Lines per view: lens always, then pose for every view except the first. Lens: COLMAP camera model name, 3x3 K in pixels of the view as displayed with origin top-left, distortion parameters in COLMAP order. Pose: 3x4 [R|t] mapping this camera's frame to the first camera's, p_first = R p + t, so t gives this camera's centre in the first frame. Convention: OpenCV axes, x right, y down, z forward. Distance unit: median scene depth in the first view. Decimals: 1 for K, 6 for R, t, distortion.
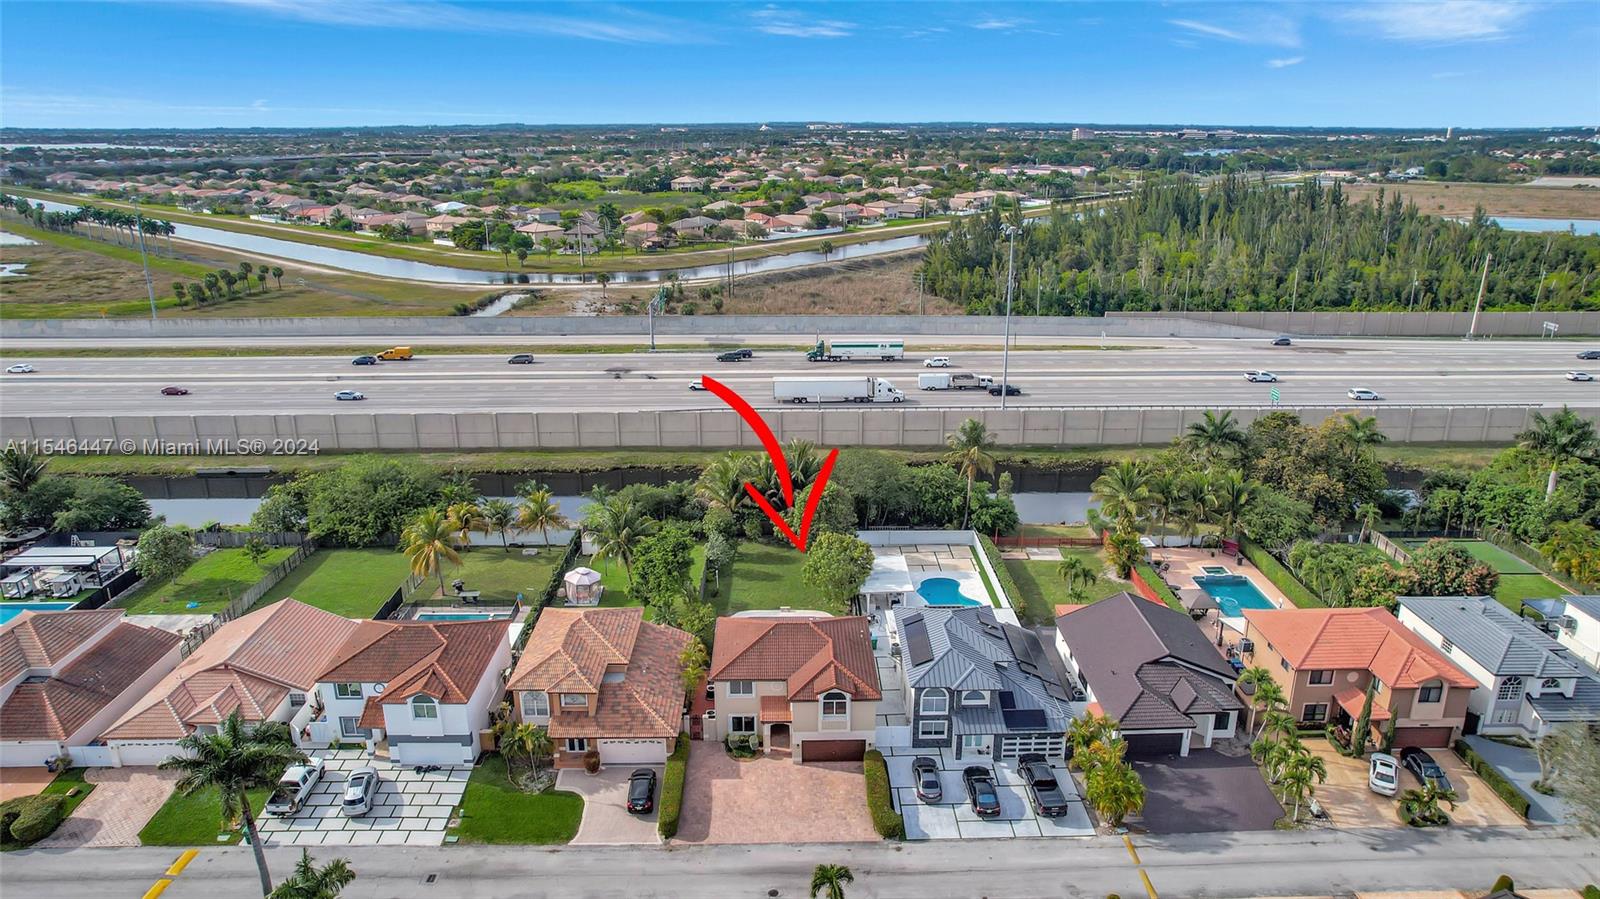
lens RADIAL K [[1051.7, 0, 800.0], [0, 1051.7, 449.5], [0, 0, 1]] dist [-0.066663, 0.056487]
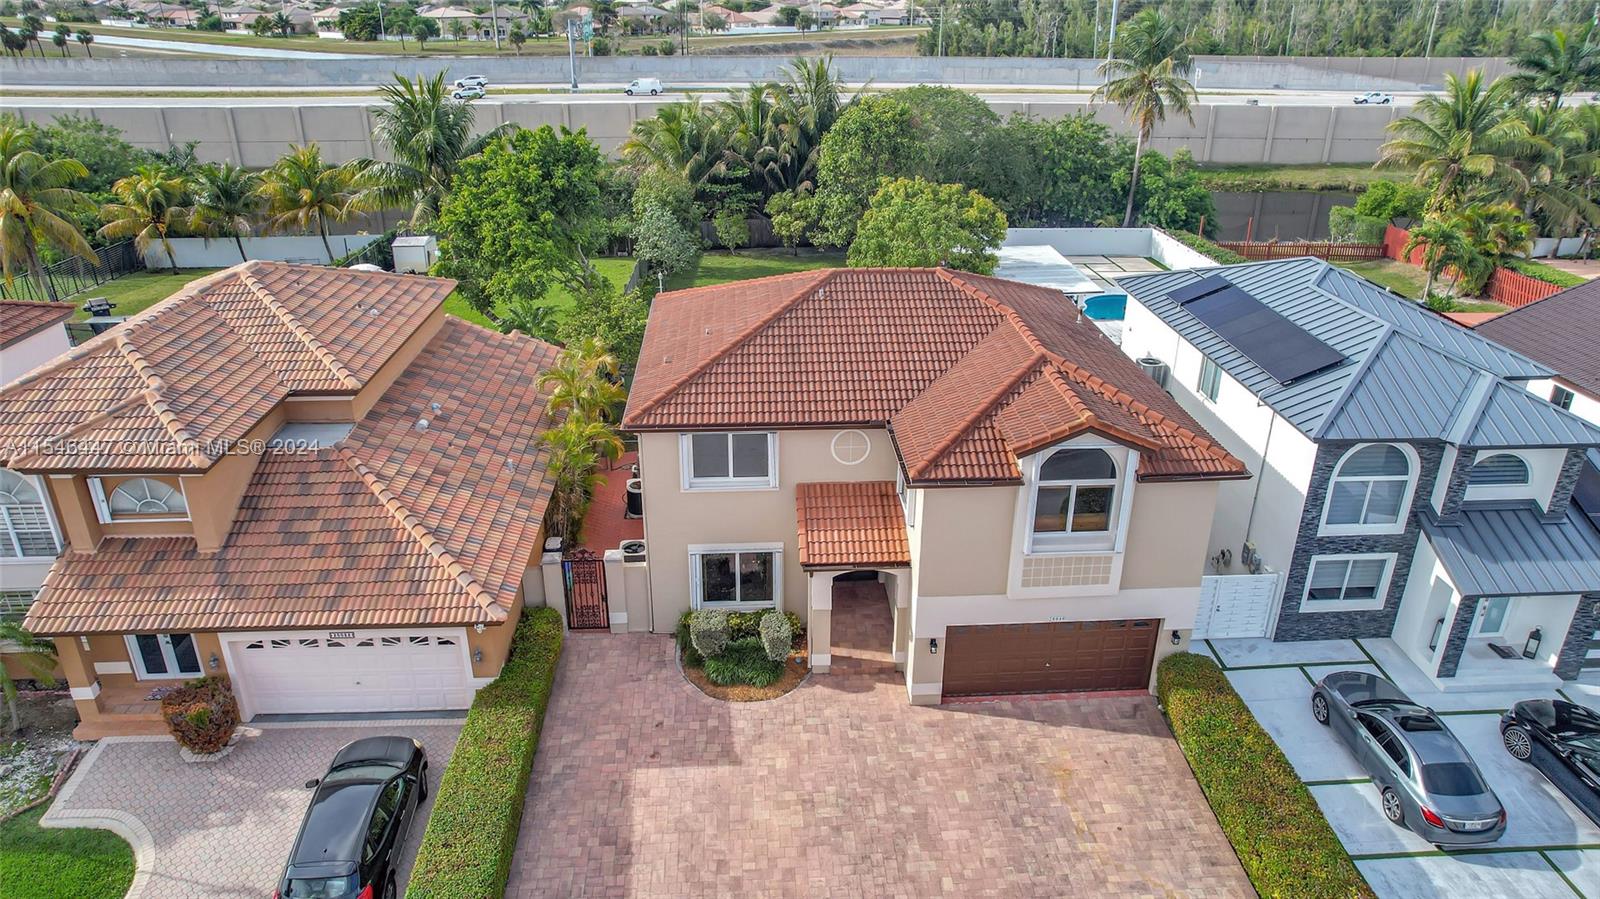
lens RADIAL K [[1051.7, 0, 800.0], [0, 1051.7, 449.5], [0, 0, 1]] dist [-0.066663, 0.056487]
pose [[0.999196, -0.011432, 0.038428, -0.047990], [0.007335, 0.994433, 0.105113, 0.195668], [-0.039416, -0.104747, 0.993718, 0.707392]]
